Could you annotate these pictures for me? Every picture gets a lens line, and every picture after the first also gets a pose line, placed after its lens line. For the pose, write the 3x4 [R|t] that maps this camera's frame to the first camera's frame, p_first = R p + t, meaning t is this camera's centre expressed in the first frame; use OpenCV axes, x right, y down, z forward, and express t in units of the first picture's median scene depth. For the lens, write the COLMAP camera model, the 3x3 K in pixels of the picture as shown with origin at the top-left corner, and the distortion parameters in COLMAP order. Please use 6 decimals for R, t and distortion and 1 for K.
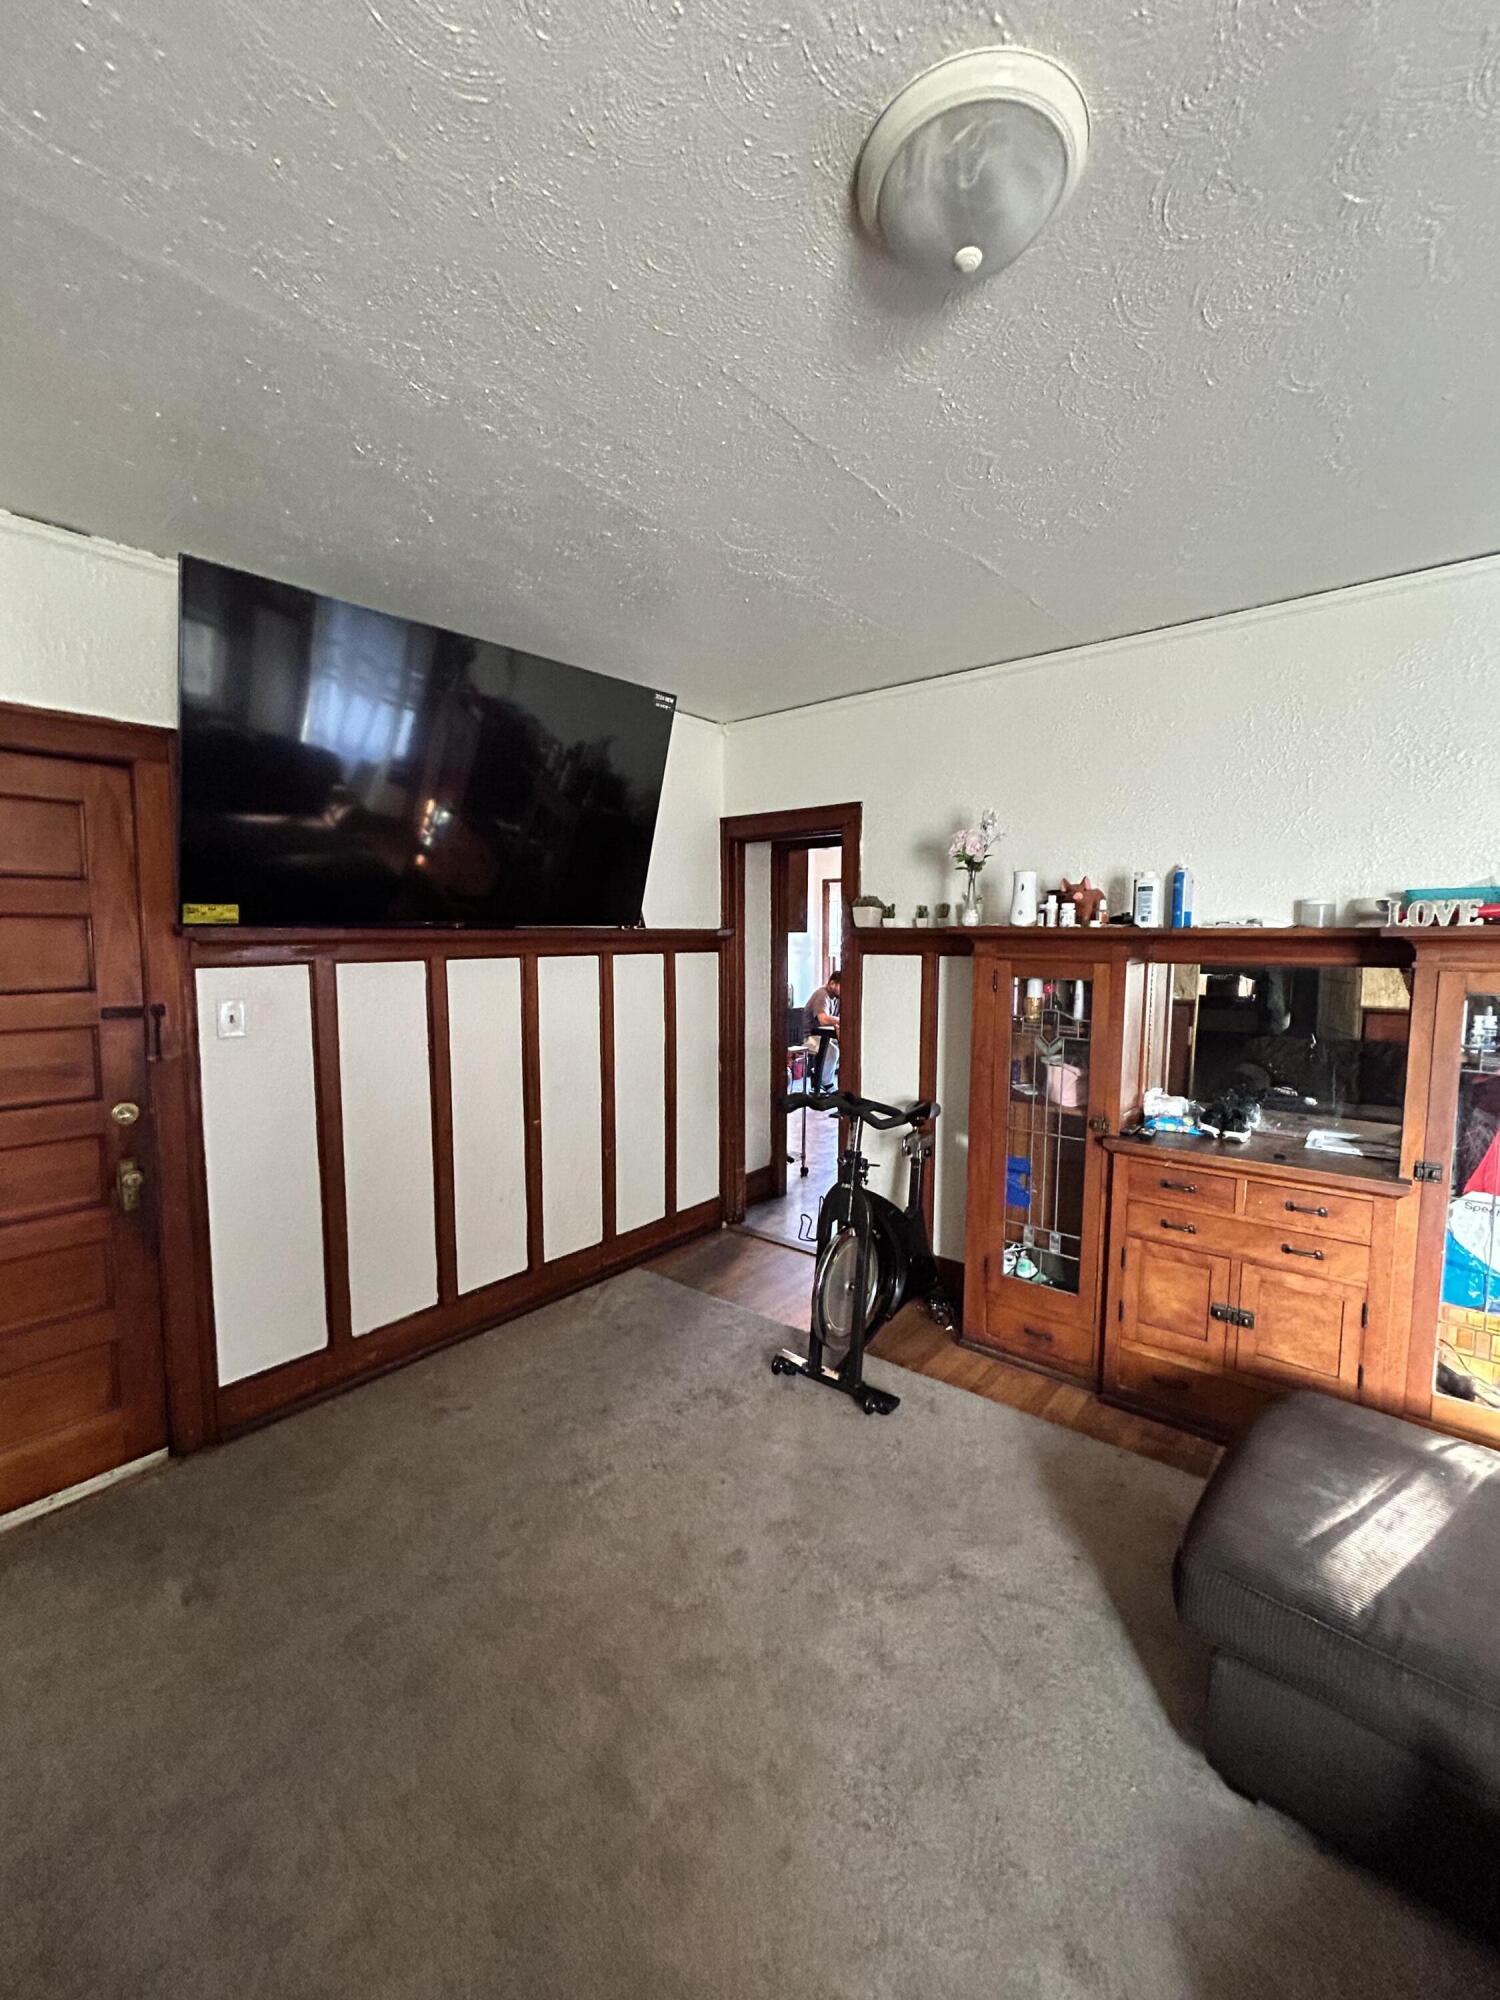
lens RADIAL K [[806.5, 0, 762.2], [0, 806.5, 992.6], [0, 0, 1]] dist [0.000687, 0.000085]
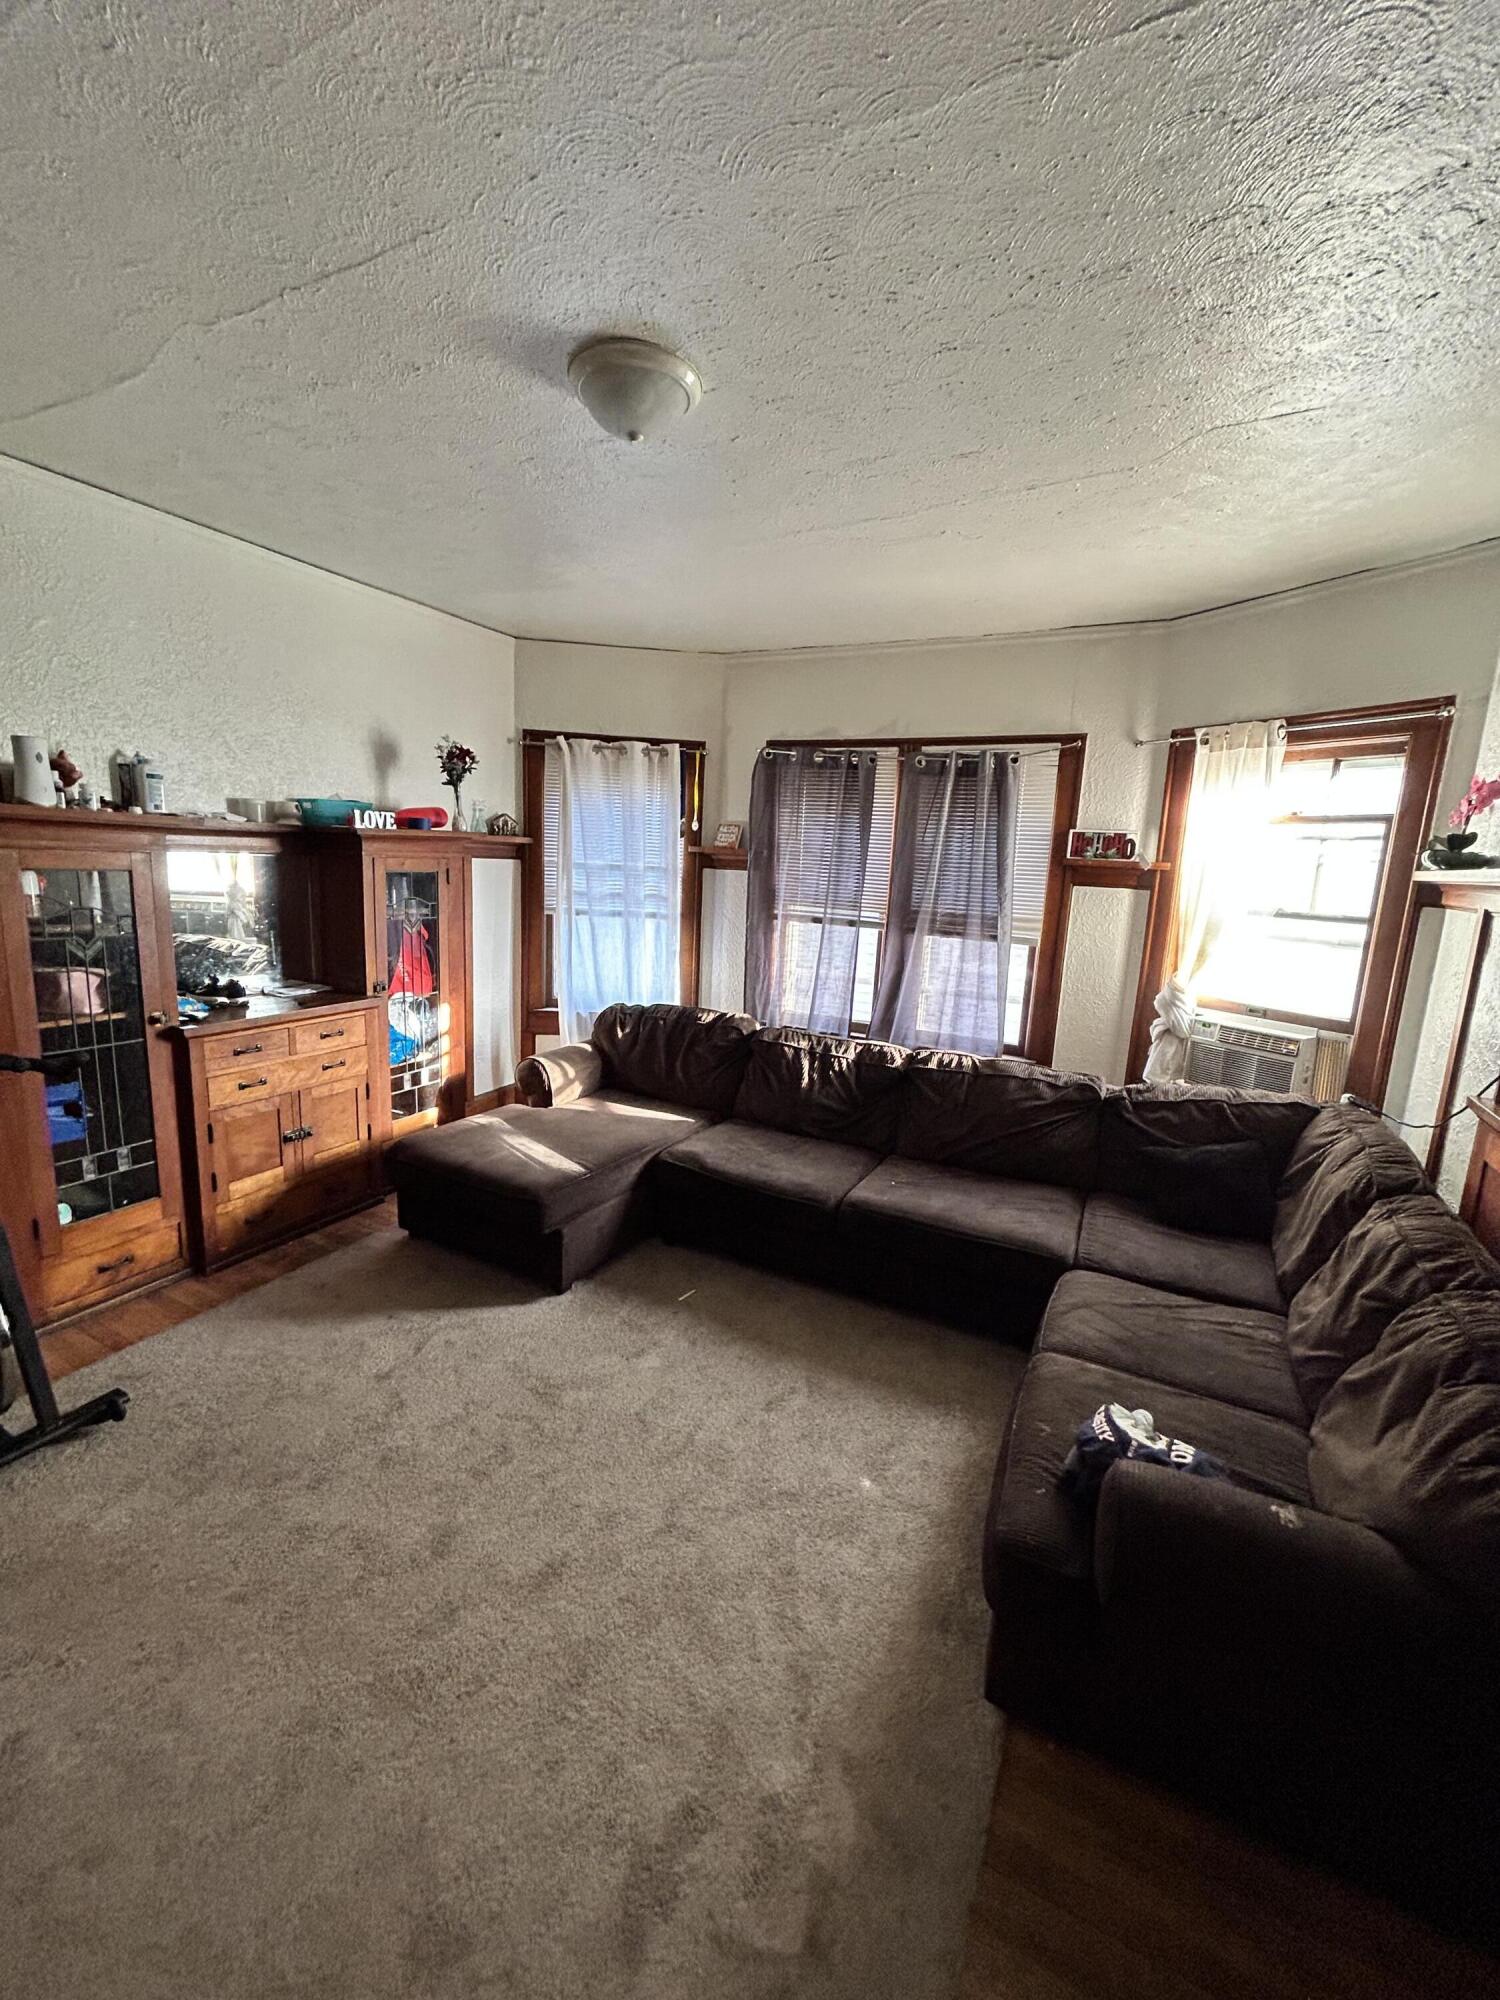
lens RADIAL K [[806.5, 0, 762.2], [0, 806.5, 992.6], [0, 0, 1]] dist [0.000687, 0.000085]
pose [[-0.225040, -0.177570, 0.958032, -0.724139], [0.017580, 0.982353, 0.186207, -0.039558], [-0.974191, 0.058746, -0.217947, 0.531659]]
